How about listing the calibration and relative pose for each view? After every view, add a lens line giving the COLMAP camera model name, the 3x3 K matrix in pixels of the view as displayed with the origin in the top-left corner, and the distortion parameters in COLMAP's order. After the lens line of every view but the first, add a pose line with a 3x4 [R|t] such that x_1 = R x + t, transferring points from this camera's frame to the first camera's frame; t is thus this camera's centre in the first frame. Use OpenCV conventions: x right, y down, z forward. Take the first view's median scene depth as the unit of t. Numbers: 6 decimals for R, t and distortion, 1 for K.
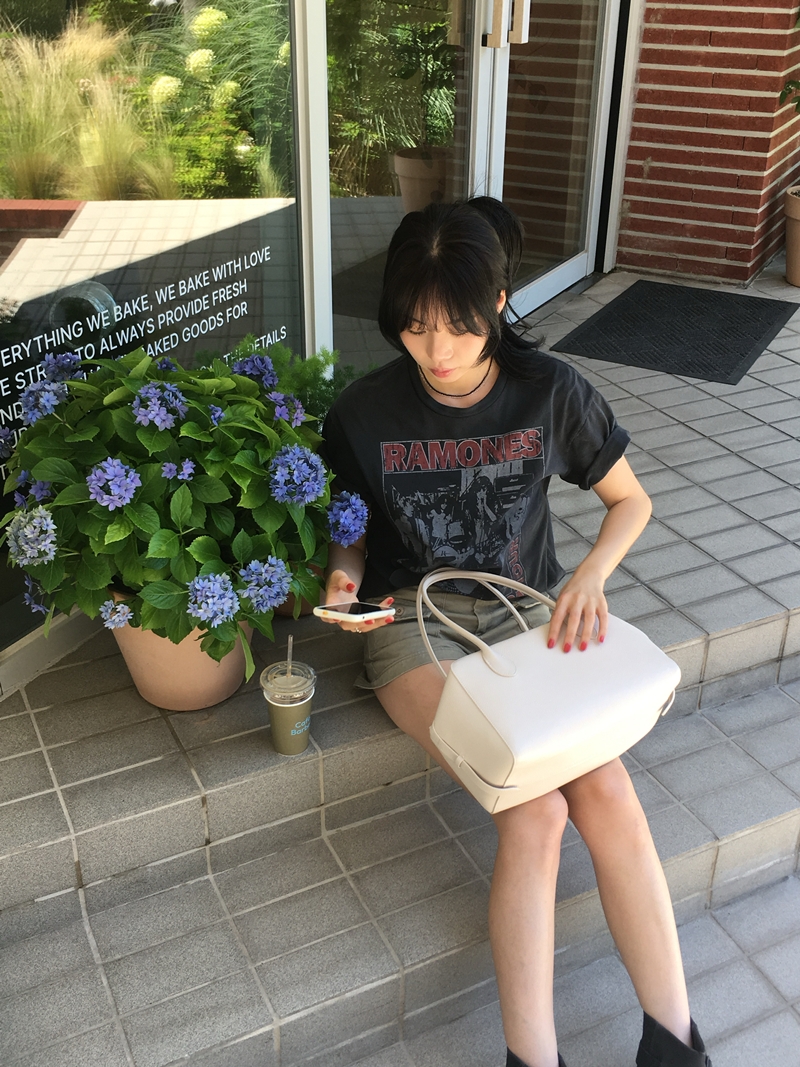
lens RADIAL K [[1164.1, 0, 400.0], [0, 1164.1, 533.5], [0, 0, 1]] dist [0.072235, -0.079318]
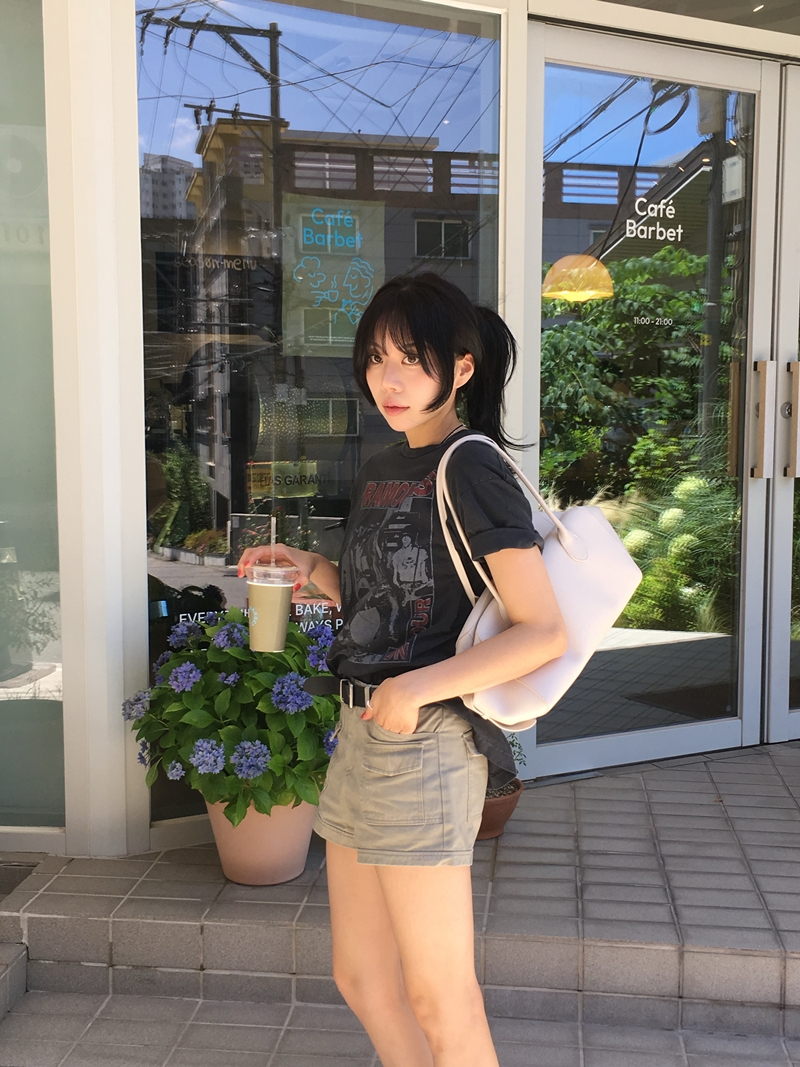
lens RADIAL K [[1308.6, 0, 400.0], [0, 1308.6, 533.5], [0, 0, 1]] dist [0.059563, 0.006819]
pose [[0.829240, 0.038938, -0.557534, 0.756289], [-0.260340, 0.909644, -0.323685, 0.215806], [0.494554, 0.413561, 0.764450, -0.220506]]
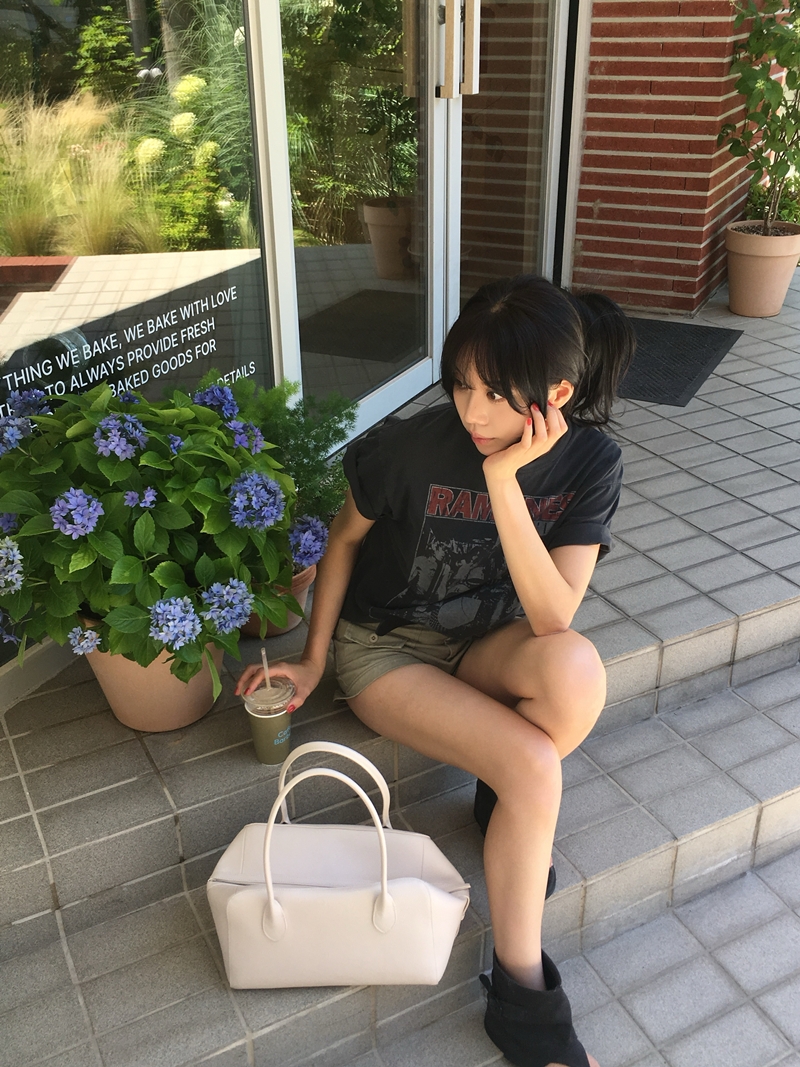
lens RADIAL K [[1064.8, 0, 401.3], [0, 1064.8, 535.7], [0, 0, 1]] dist [0.082110, -0.099678]
pose [[0.999510, -0.030008, 0.008906, 0.025549], [0.030176, 0.999357, -0.019362, 0.002750], [-0.008319, 0.019621, 0.999773, 0.043067]]
